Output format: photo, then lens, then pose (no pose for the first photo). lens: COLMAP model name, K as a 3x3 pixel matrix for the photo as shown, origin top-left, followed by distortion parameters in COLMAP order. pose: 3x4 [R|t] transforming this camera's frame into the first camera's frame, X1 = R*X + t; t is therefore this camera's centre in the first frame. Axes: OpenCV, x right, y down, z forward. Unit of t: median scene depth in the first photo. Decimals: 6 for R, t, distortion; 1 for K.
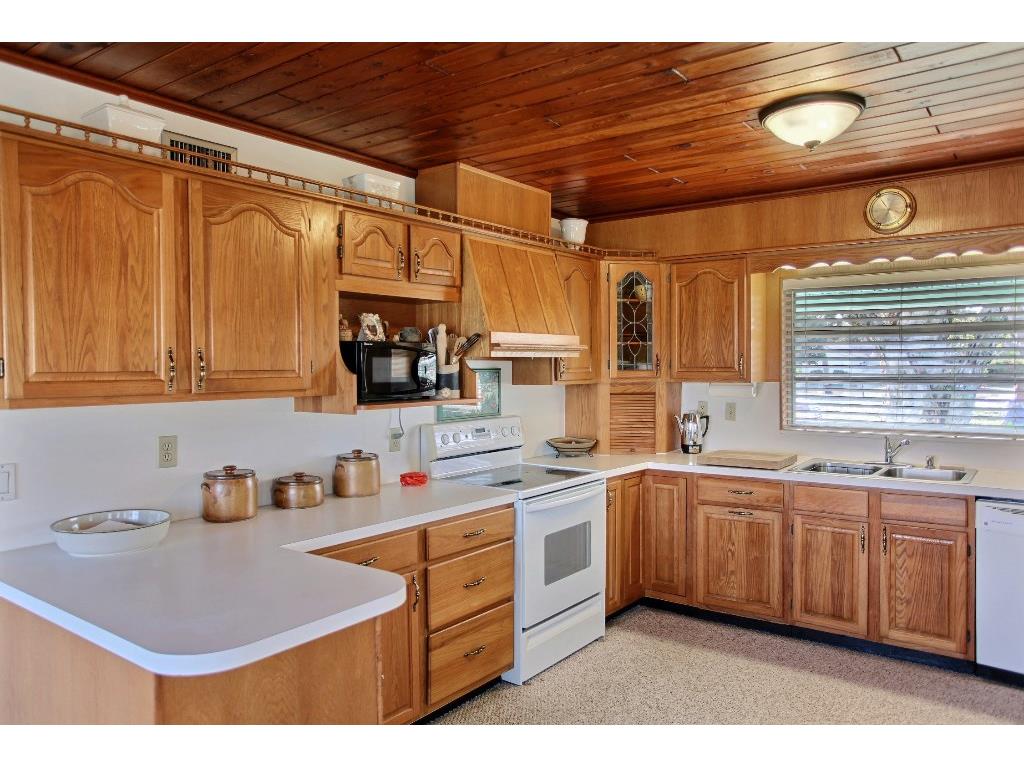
lens RADIAL K [[730.3, 0, 512.0], [0, 730.3, 384.0], [0, 0, 1]] dist [-0.053647, 0.074199]
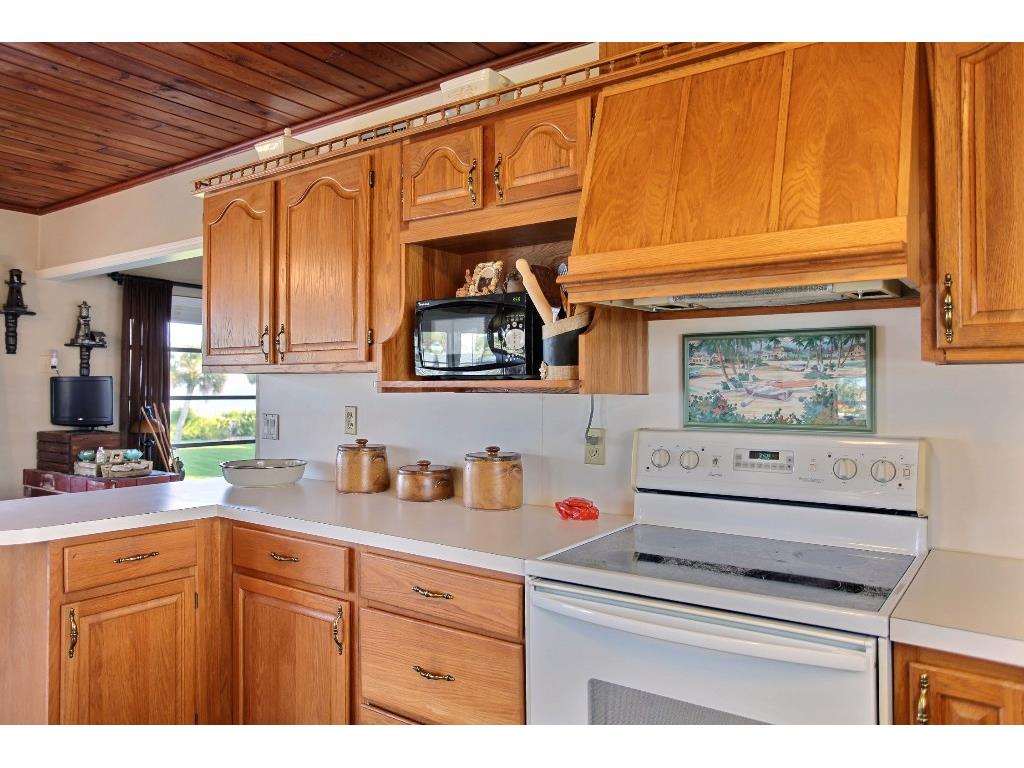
lens RADIAL K [[730.3, 0, 512.0], [0, 730.3, 384.0], [0, 0, 1]] dist [-0.053647, 0.074199]
pose [[0.020387, 0.008110, -0.999759, 0.573875], [-0.022586, 0.999716, 0.007649, 0.021271], [0.999537, 0.022424, 0.020565, 1.073273]]
